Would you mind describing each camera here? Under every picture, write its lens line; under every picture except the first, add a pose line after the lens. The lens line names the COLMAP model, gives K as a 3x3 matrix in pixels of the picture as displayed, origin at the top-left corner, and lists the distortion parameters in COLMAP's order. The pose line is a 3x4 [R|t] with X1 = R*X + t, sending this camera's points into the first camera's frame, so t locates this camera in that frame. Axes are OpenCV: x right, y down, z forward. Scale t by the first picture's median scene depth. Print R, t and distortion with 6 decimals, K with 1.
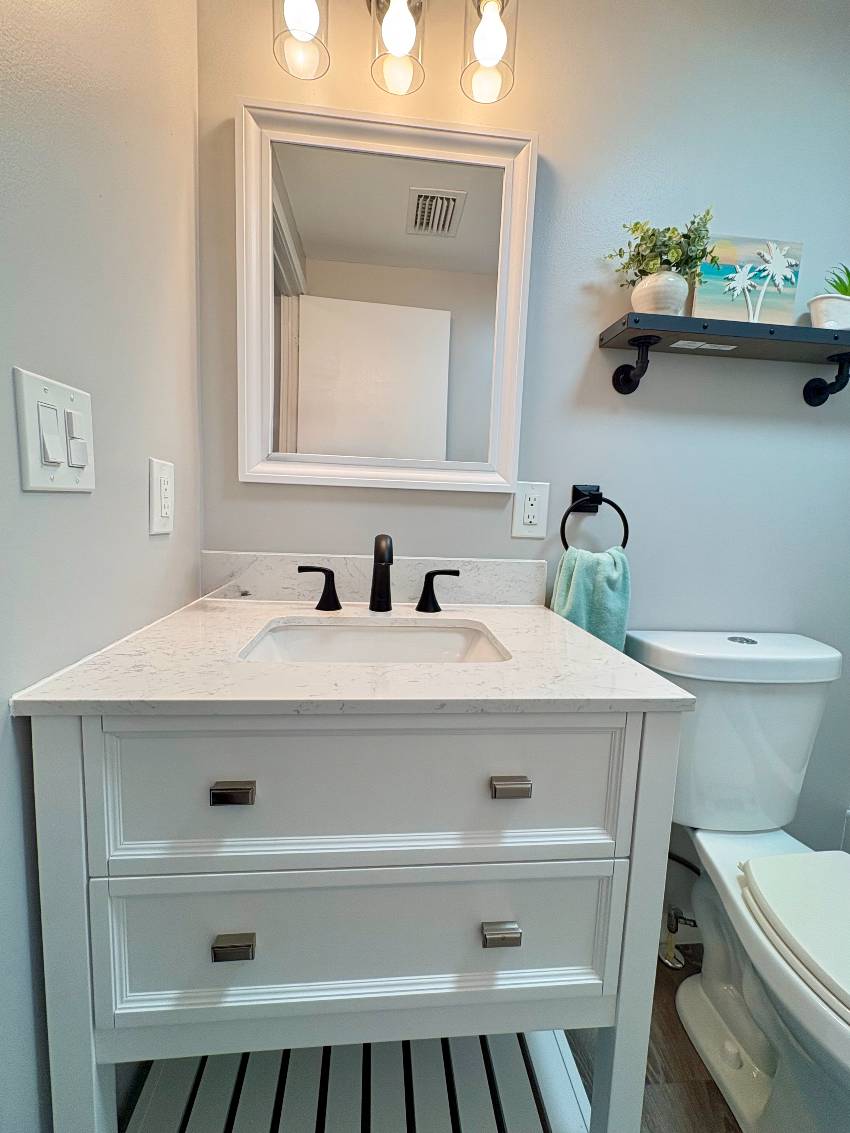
lens RADIAL K [[486.0, 0, 424.2], [0, 486.0, 569.7], [0, 0, 1]] dist [0.004376, 0.000048]
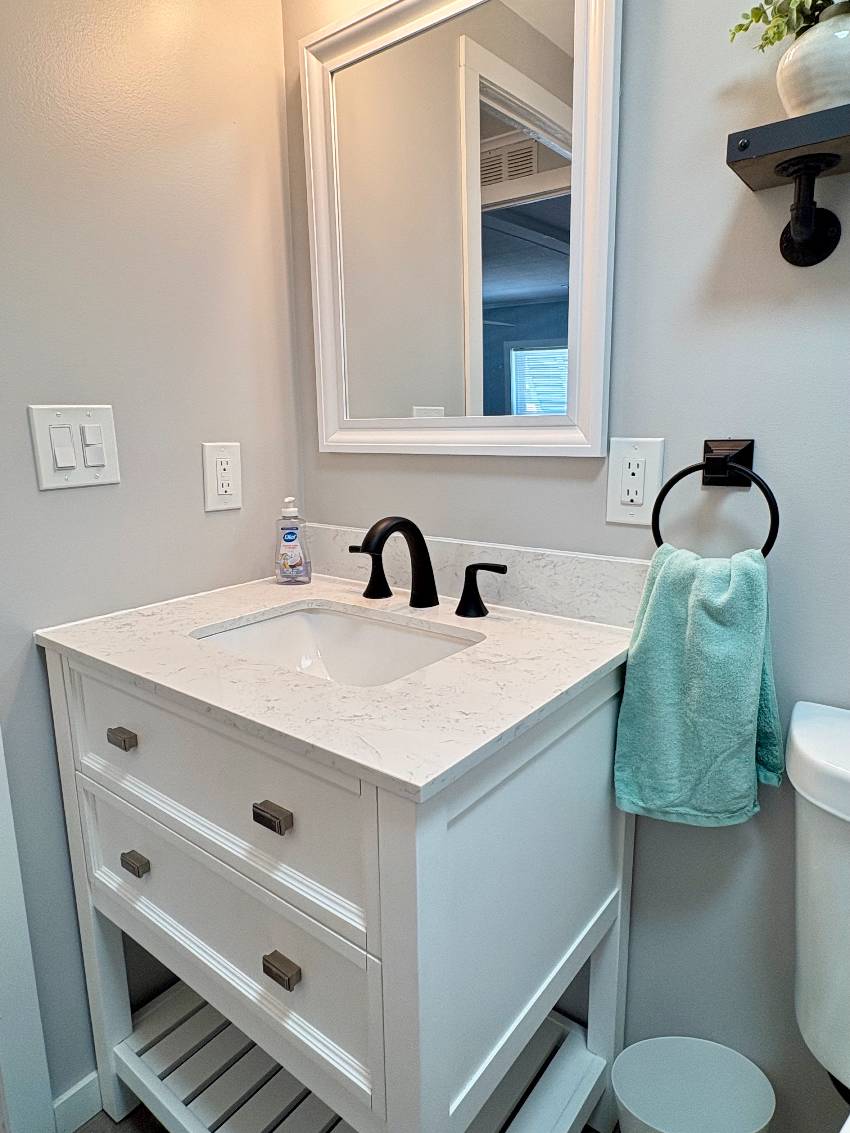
lens RADIAL K [[685.6, 0, 425.0], [0, 685.6, 566.5], [0, 0, 1]] dist [0.009302, 0.001607]
pose [[0.717078, 0.094034, -0.690620, 0.718580], [-0.044539, 0.995014, 0.089233, -0.087515], [0.695568, -0.033228, 0.717691, 0.167094]]
